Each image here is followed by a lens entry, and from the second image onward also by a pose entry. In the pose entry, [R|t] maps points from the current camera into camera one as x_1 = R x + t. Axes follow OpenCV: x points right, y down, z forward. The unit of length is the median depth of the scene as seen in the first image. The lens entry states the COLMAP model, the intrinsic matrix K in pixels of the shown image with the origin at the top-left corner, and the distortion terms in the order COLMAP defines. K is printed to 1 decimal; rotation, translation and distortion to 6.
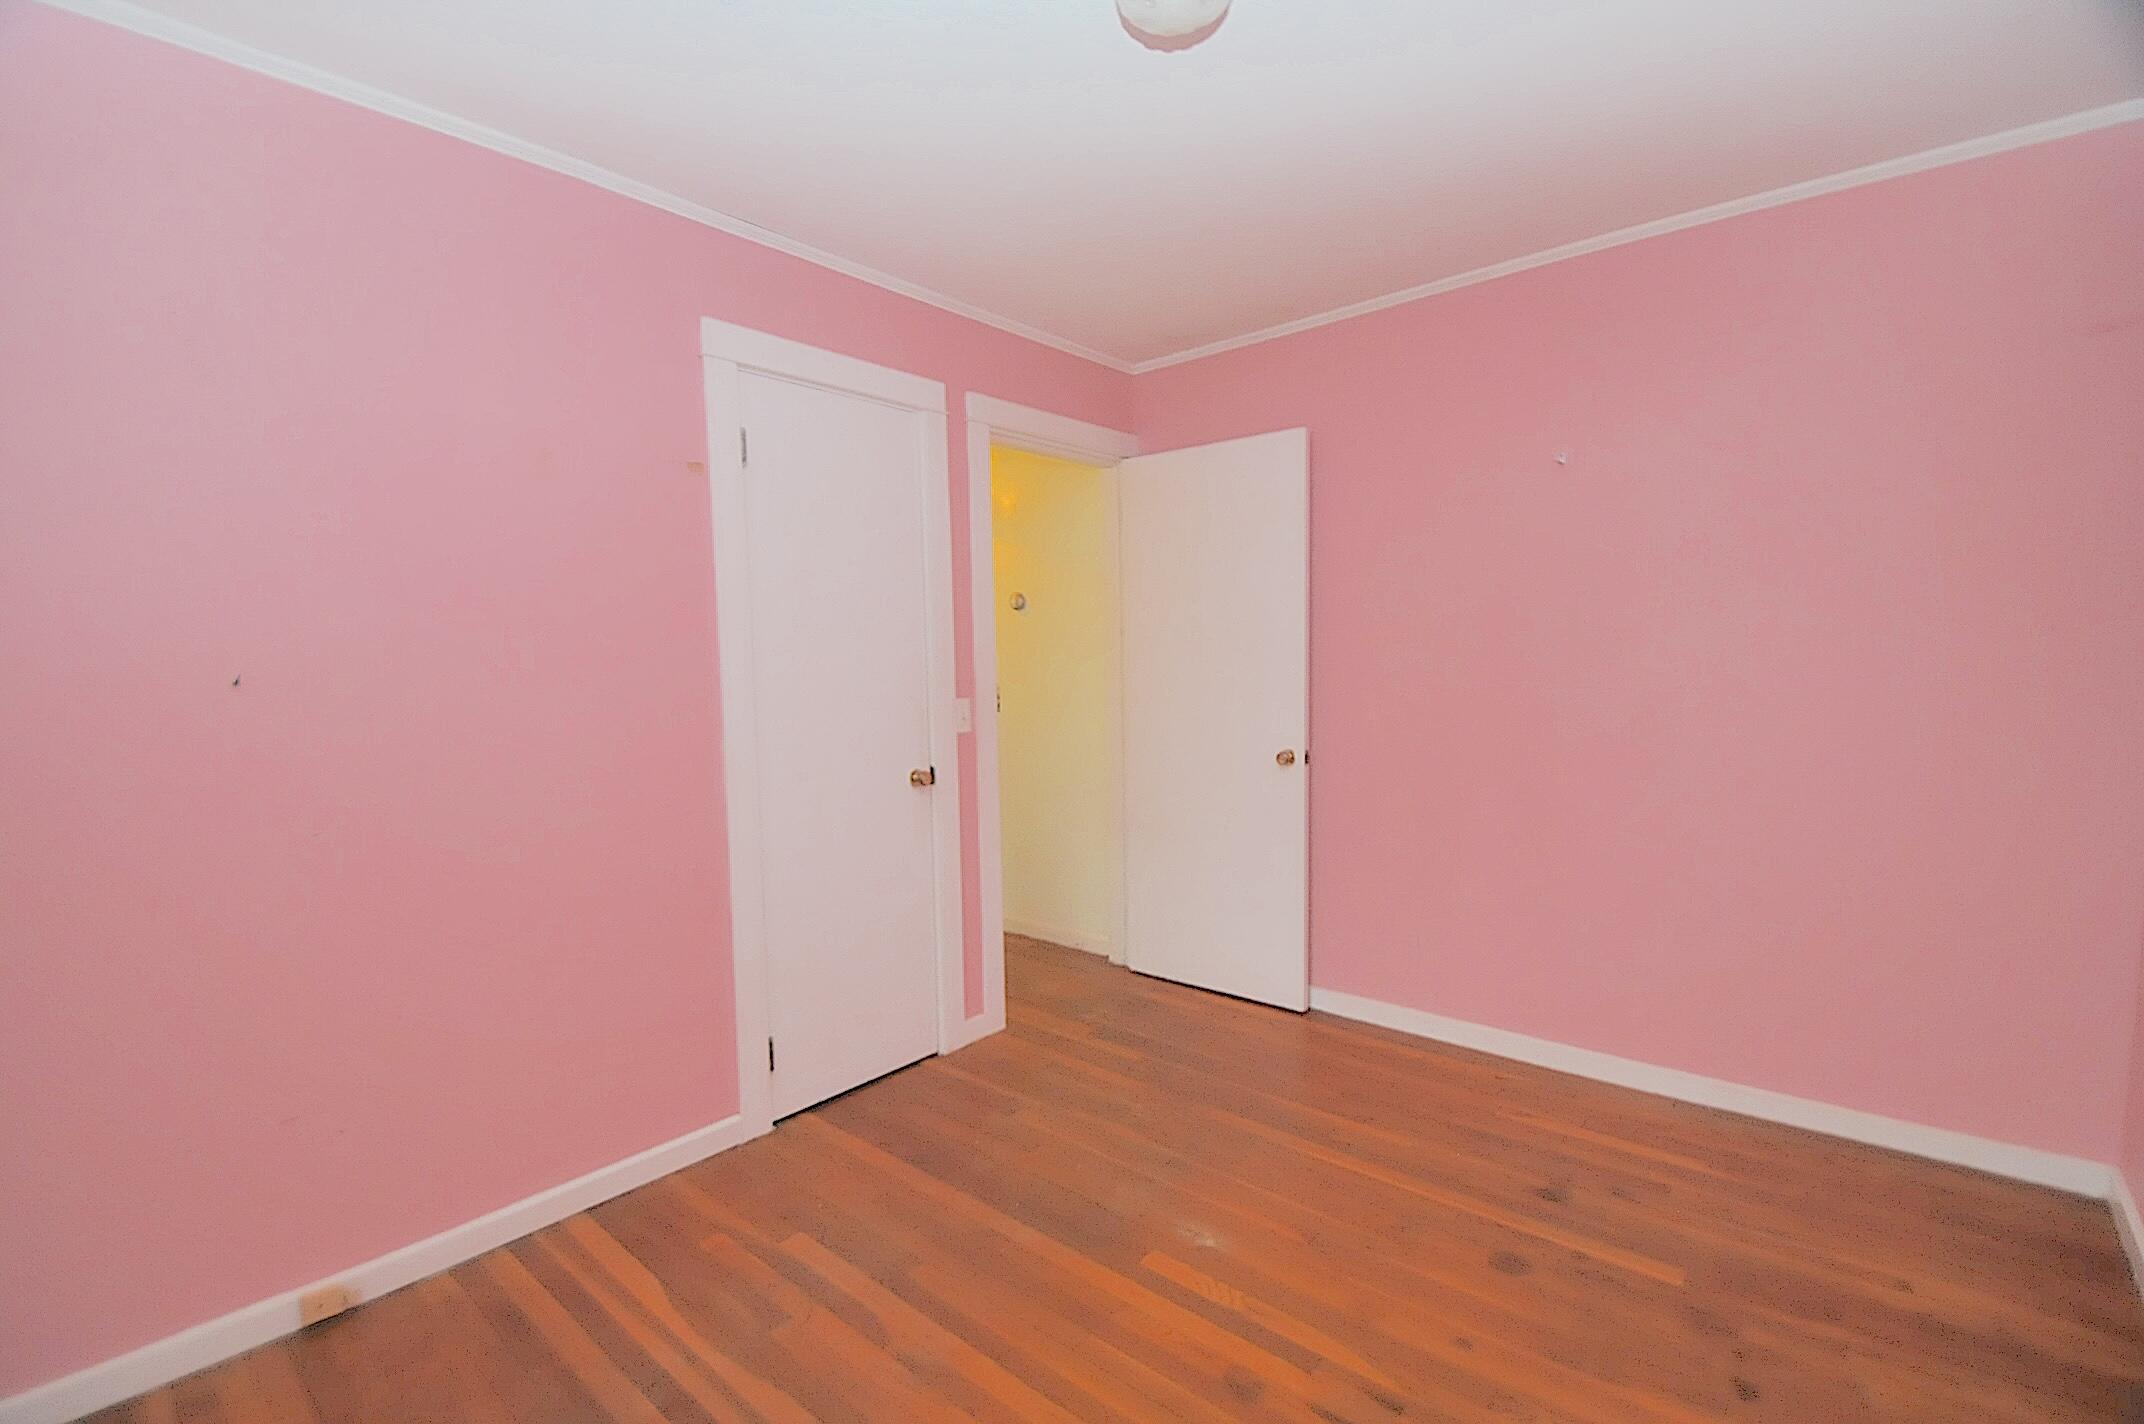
lens RADIAL K [[947.3, 0, 1058.2], [0, 947.3, 708.6], [0, 0, 1]] dist [0.003586, -0.015135]
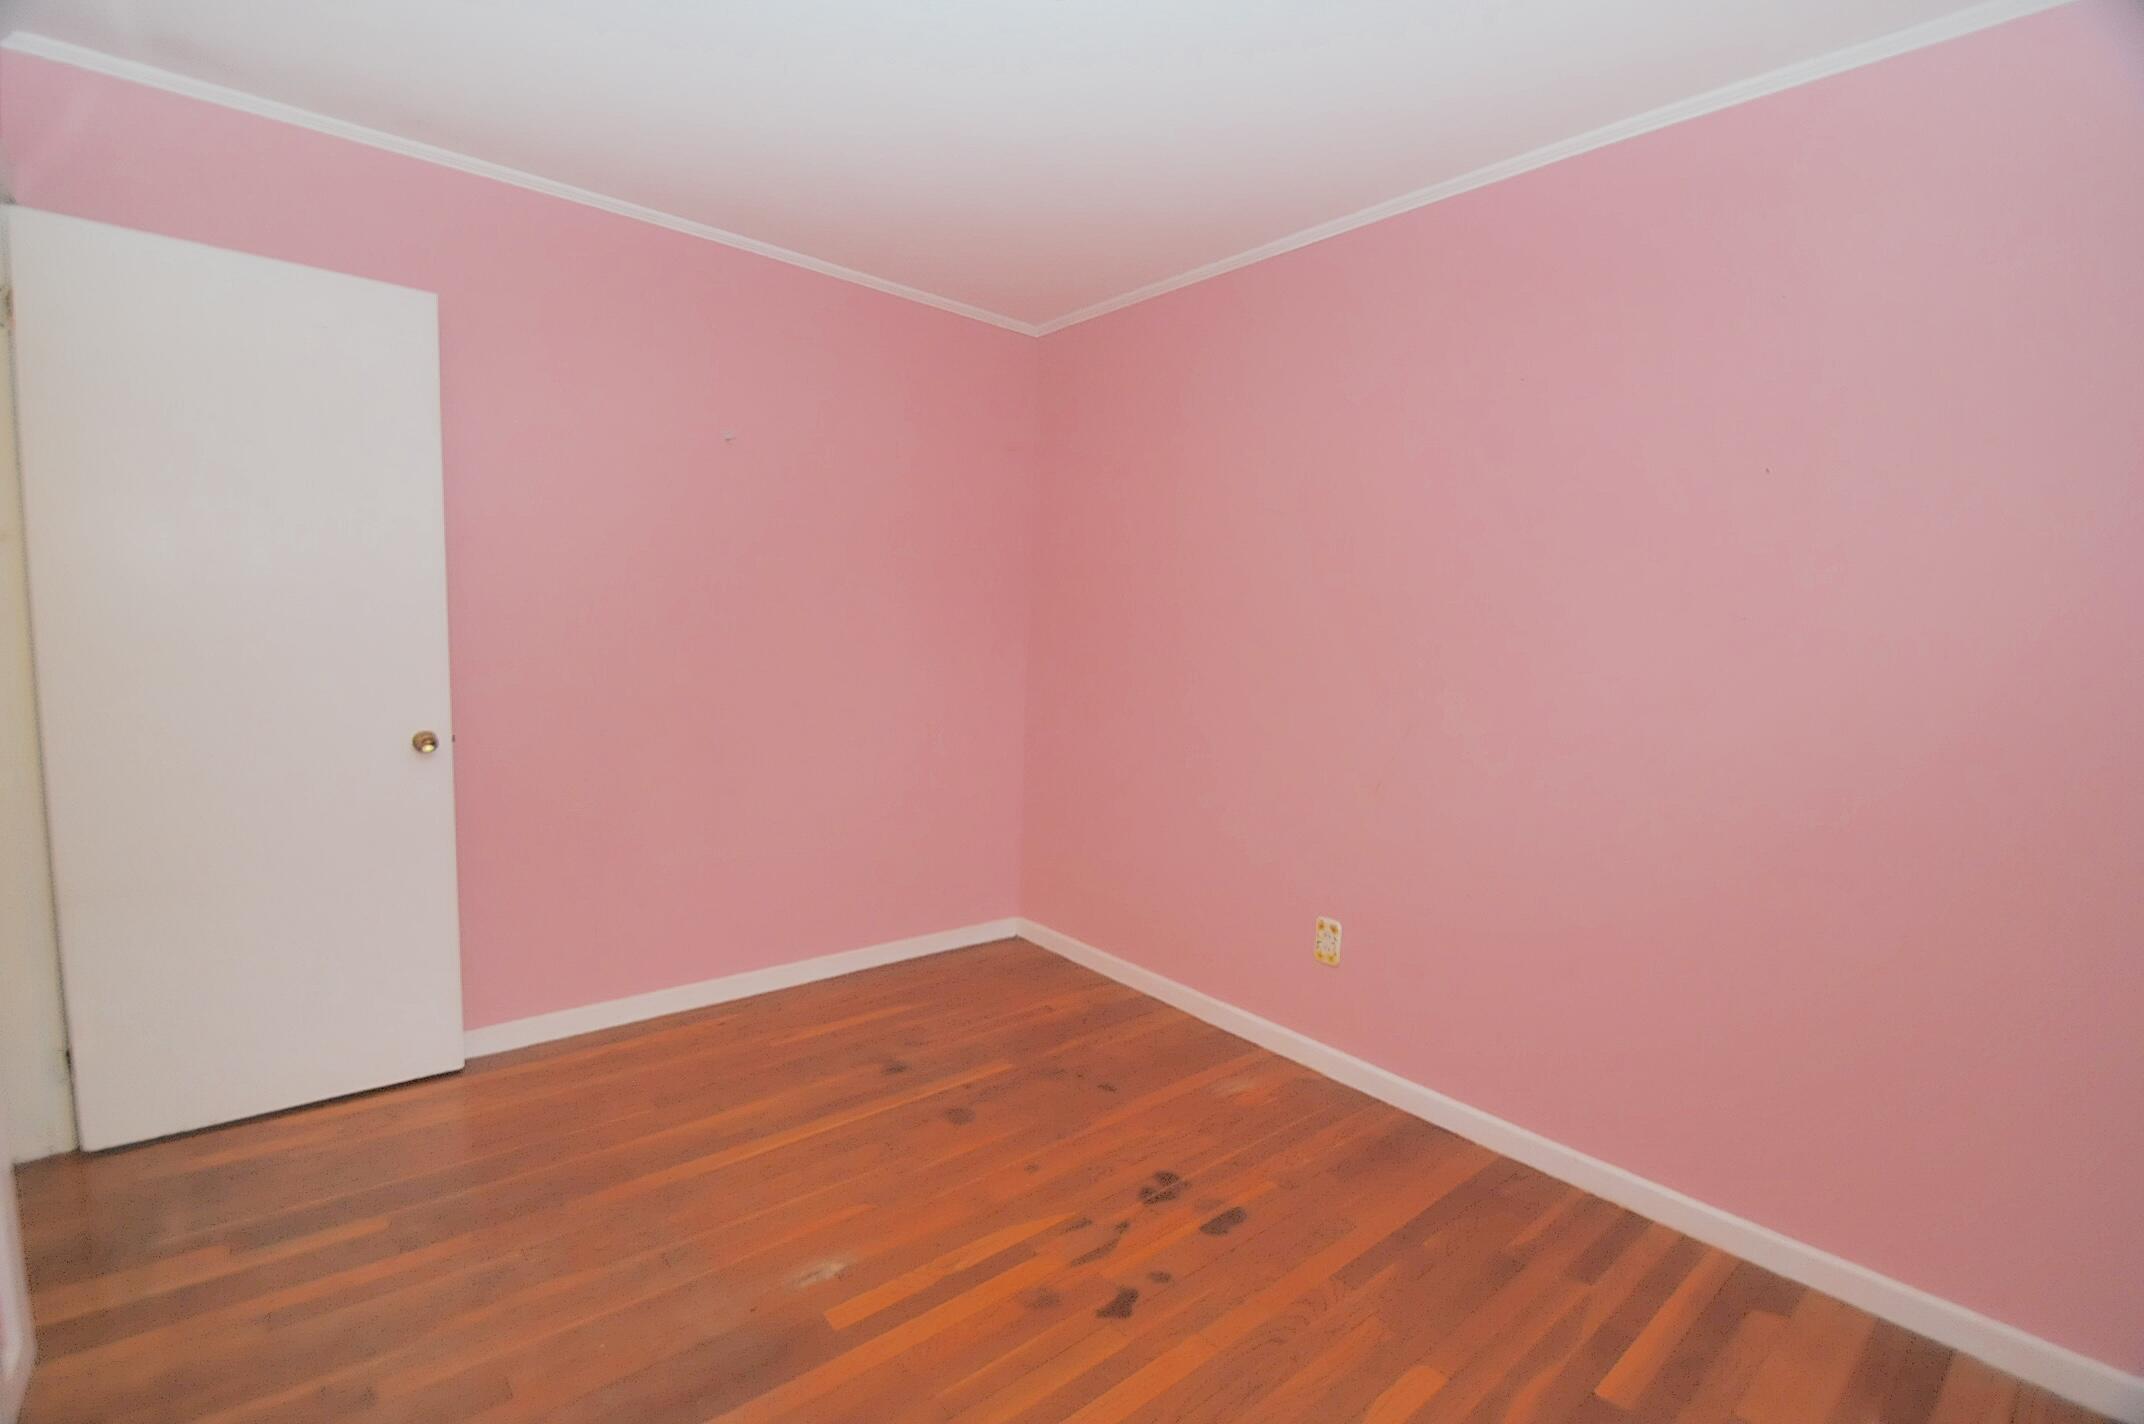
lens RADIAL K [[947.3, 0, 1062.5], [0, 947.3, 705.4], [0, 0, 1]] dist [0.003586, -0.015135]
pose [[0.138640, -0.052692, 0.988940, -0.615344], [0.013512, 0.998591, 0.051312, -0.009023], [-0.990251, 0.006248, 0.139157, 0.607114]]
